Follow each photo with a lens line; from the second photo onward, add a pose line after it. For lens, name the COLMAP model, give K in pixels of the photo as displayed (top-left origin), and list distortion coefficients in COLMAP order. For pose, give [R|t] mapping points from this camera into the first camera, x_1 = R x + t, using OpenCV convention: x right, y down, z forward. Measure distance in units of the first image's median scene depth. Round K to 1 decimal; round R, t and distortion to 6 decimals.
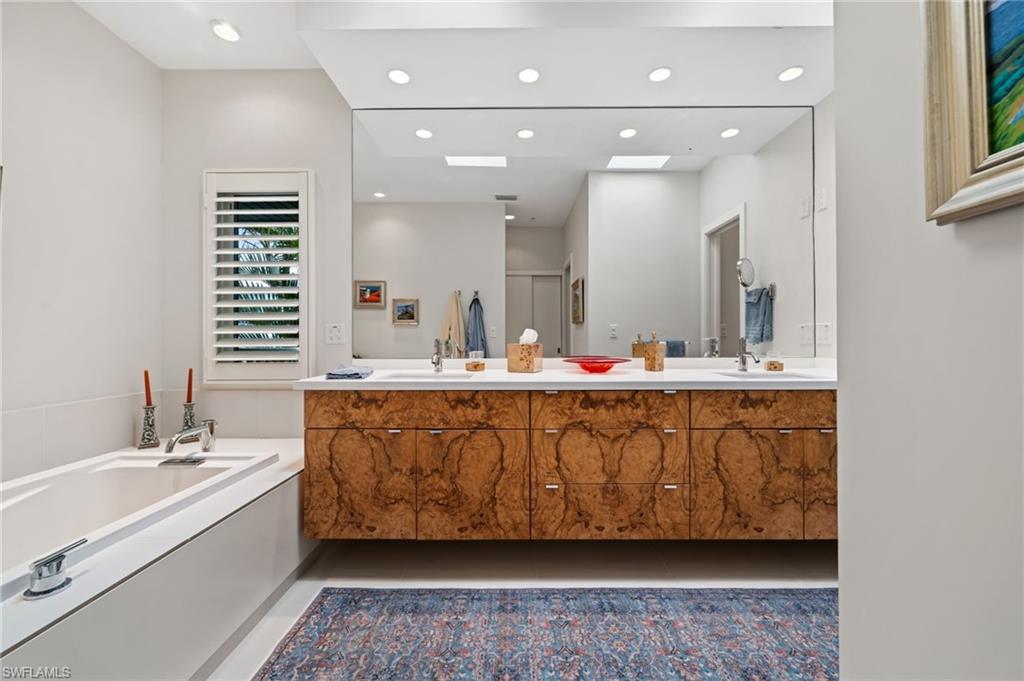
lens RADIAL K [[407.6, 0, 515.2], [0, 407.6, 333.7], [0, 0, 1]] dist [-0.003394, -0.000205]
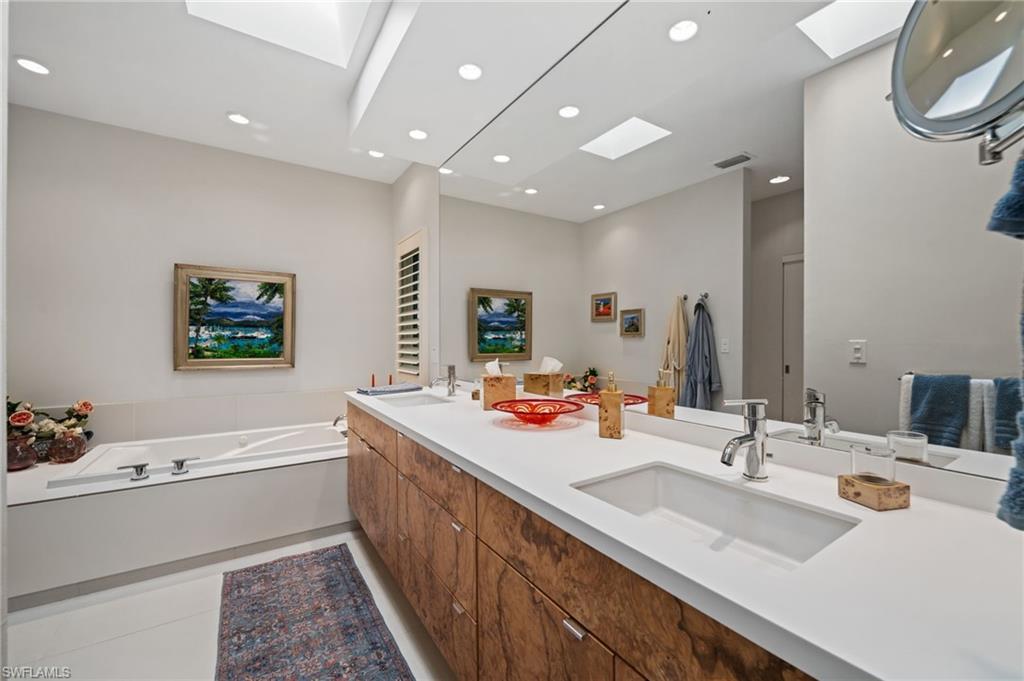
lens RADIAL K [[407.6, 0, 513.5], [0, 407.6, 345.5], [0, 0, 1]] dist [-0.003394, -0.000205]
pose [[0.548124, 0.009867, -0.836339, 0.666844], [0.011844, 0.999739, 0.019558, -0.046806], [0.836313, -0.020626, 0.547864, 0.487559]]
